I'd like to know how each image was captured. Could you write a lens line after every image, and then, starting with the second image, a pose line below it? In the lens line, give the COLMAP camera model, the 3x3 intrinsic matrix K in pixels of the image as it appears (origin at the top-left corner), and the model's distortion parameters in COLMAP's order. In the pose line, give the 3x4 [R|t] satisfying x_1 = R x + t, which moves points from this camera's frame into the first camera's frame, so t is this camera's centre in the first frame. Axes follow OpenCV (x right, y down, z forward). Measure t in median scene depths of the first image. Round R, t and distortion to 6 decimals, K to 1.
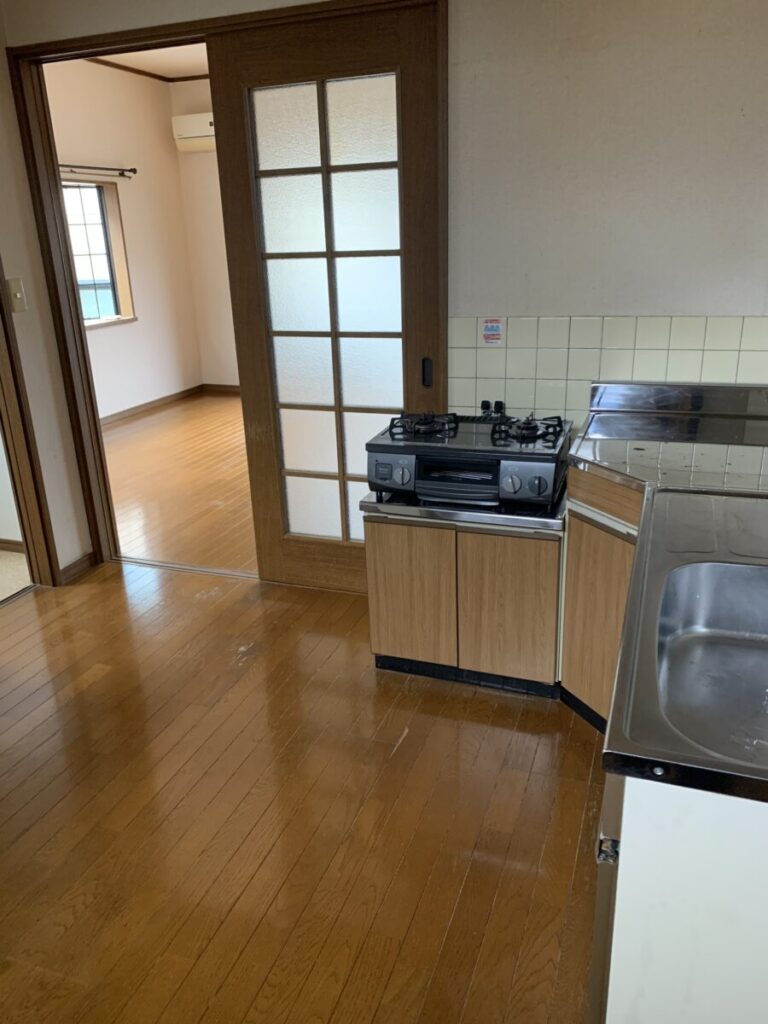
lens RADIAL K [[780.4, 0, 384.0], [0, 780.4, 512.0], [0, 0, 1]] dist [0.200261, -0.280002]
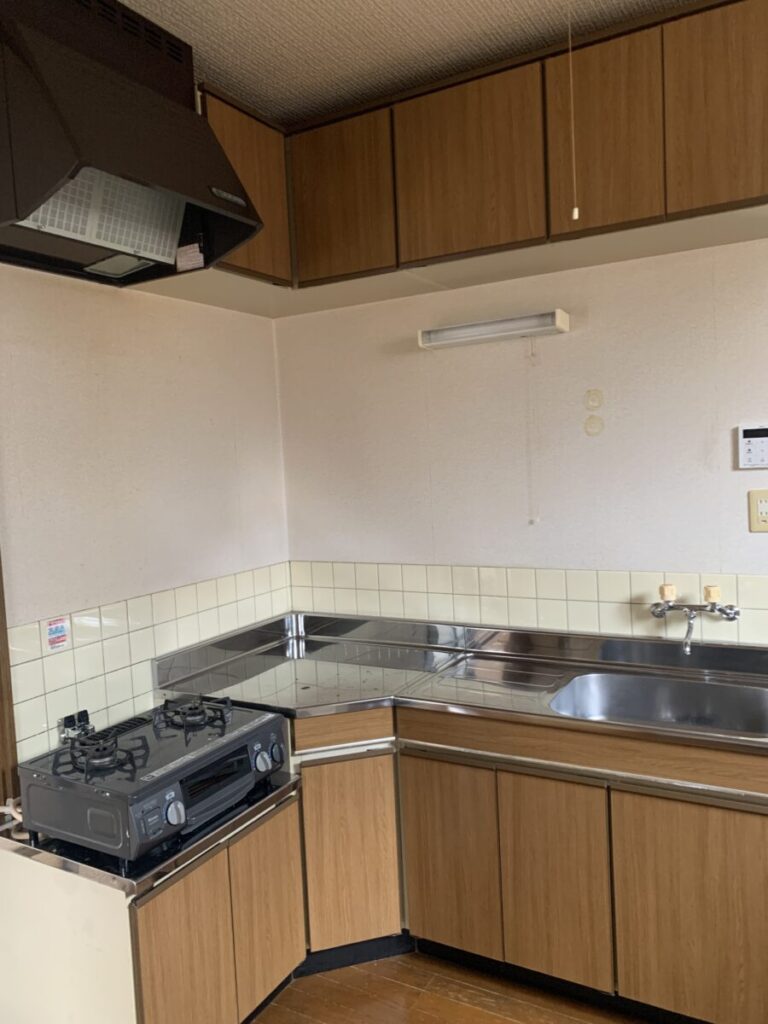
lens RADIAL K [[784.7, 0, 384.0], [0, 784.7, 512.0], [0, 0, 1]] dist [-0.001811, 0.000419]
pose [[0.165198, -0.049369, 0.985024, -0.605666], [0.373690, 0.927412, -0.016190, -0.204595], [-0.912724, 0.370768, 0.171655, 0.498967]]
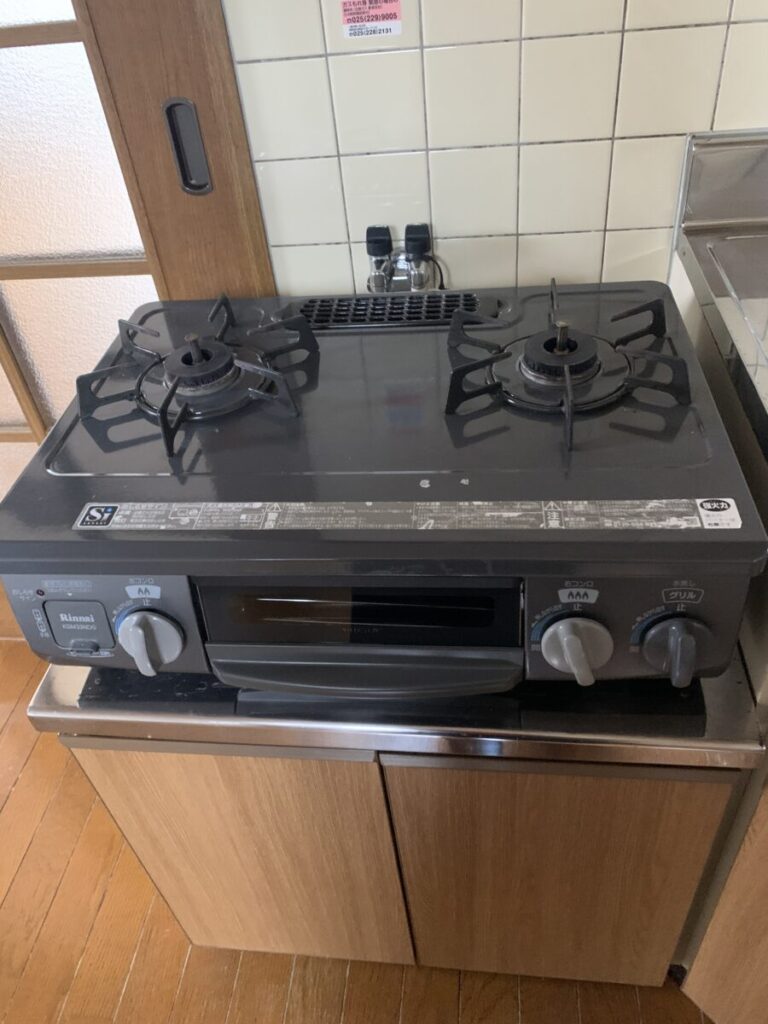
lens RADIAL K [[784.7, 0, 384.0], [0, 784.7, 512.0], [0, 0, 1]] dist [-0.001811, 0.000419]
pose [[0.969873, -0.194566, 0.146597, 0.059940], [0.133543, 0.927919, 0.348041, -0.147260], [-0.203747, -0.317978, 0.925946, 0.660462]]
